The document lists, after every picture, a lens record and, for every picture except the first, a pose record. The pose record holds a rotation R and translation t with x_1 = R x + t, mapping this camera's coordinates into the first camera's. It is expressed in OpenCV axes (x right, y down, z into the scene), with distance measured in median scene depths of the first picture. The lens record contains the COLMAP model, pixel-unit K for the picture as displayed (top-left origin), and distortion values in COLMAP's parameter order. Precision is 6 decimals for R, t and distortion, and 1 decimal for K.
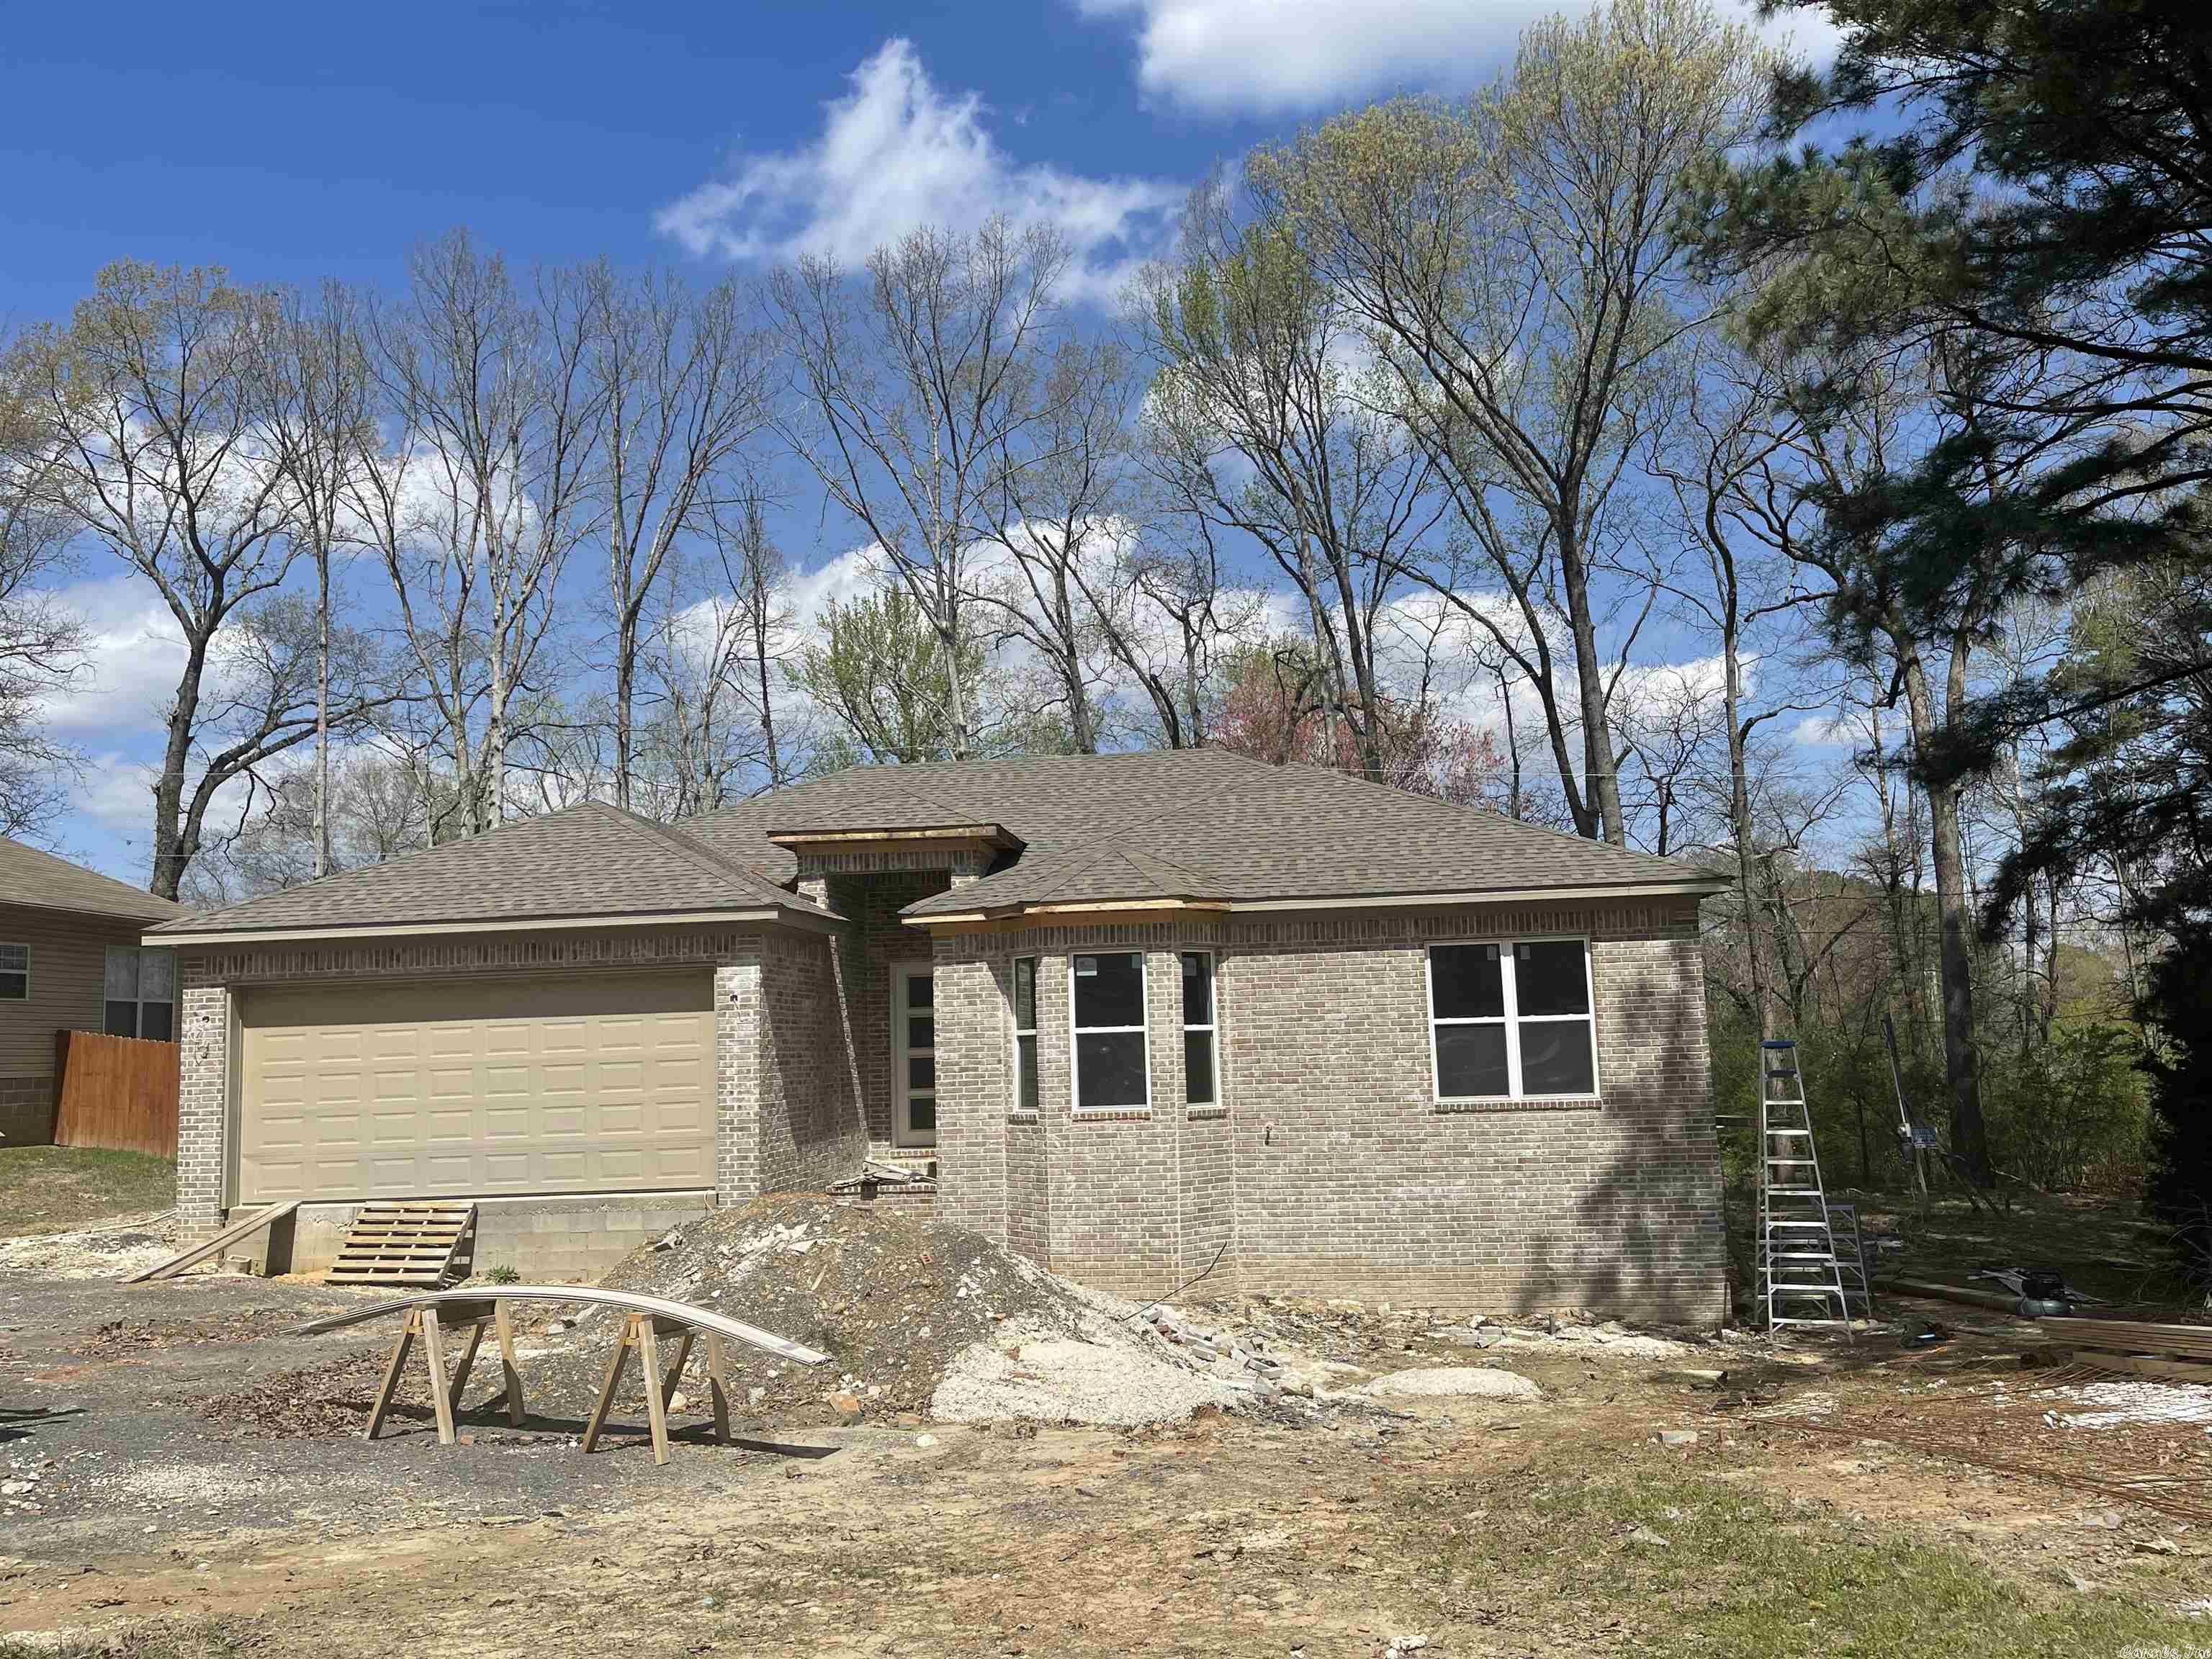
lens RADIAL K [[1676.7, 0, 1106.0], [0, 1676.7, 829.5], [0, 0, 1]] dist [0.061151, -0.074272]
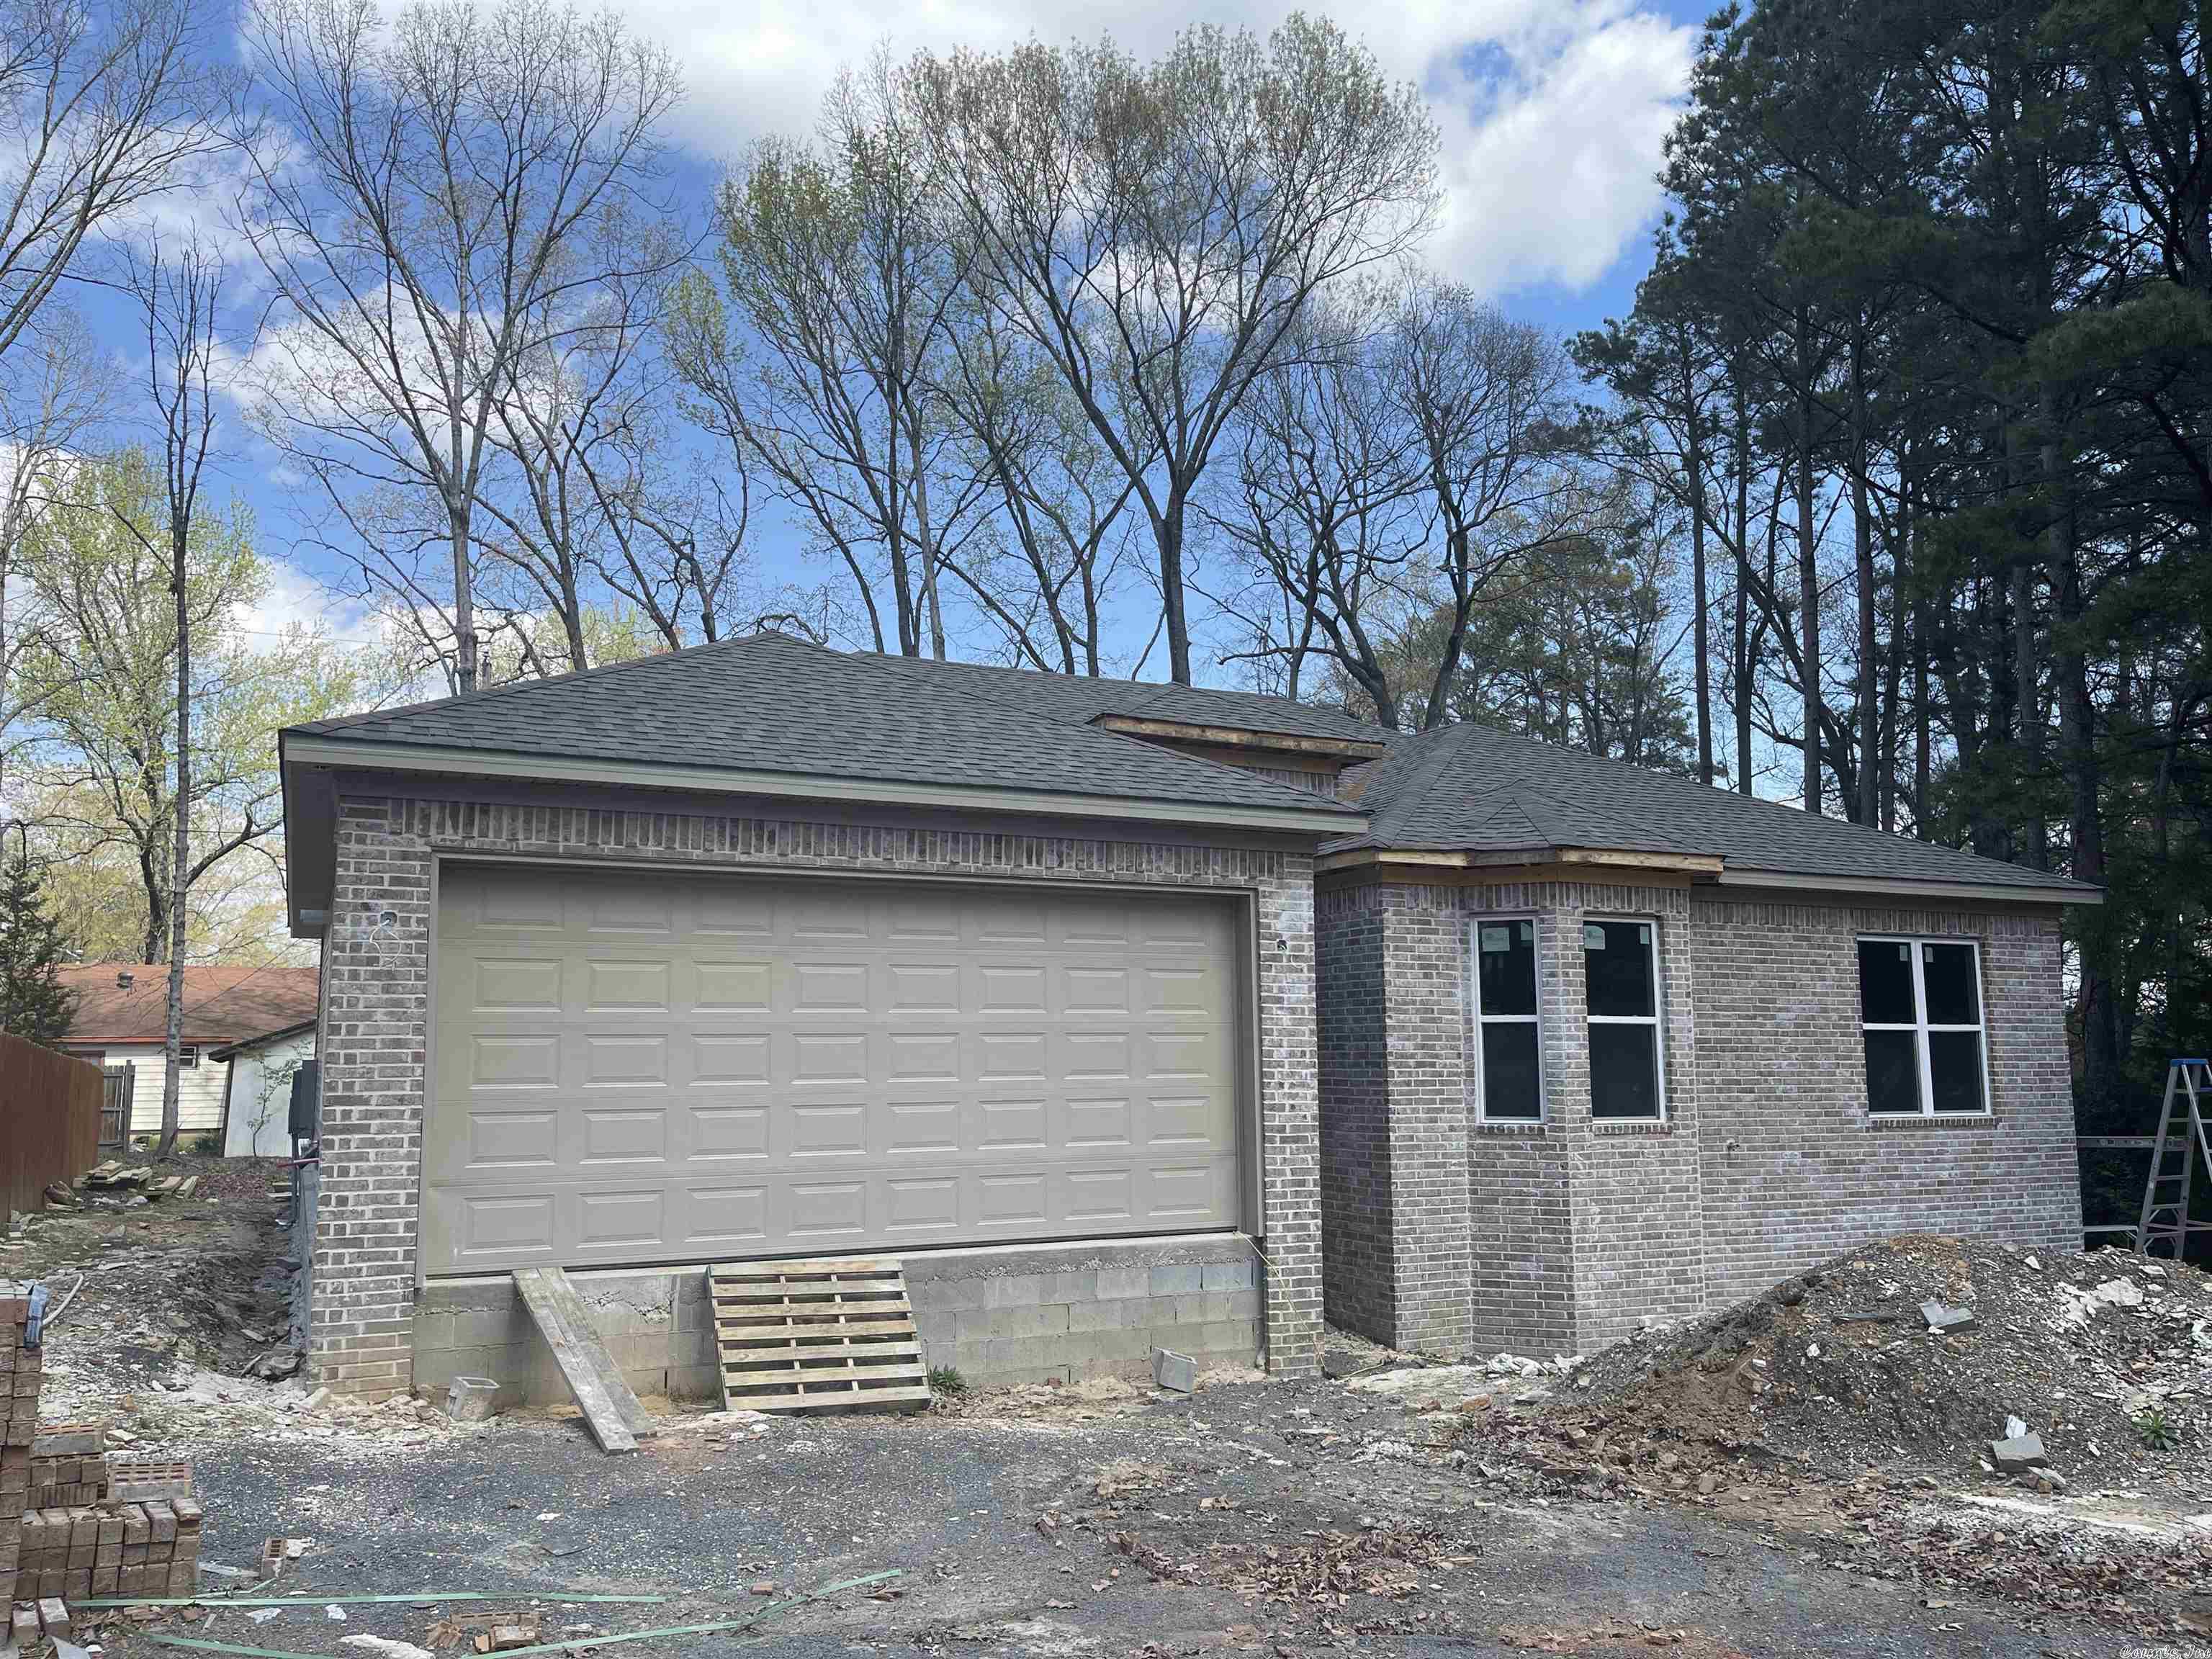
lens RADIAL K [[1676.7, 0, 1106.0], [0, 1676.7, 829.5], [0, 0, 1]] dist [0.061151, -0.074272]
pose [[0.850174, 0.101970, 0.516533, -0.618000], [-0.091668, 0.994750, -0.045497, 0.089198], [-0.518460, -0.008669, 0.855058, 0.451382]]
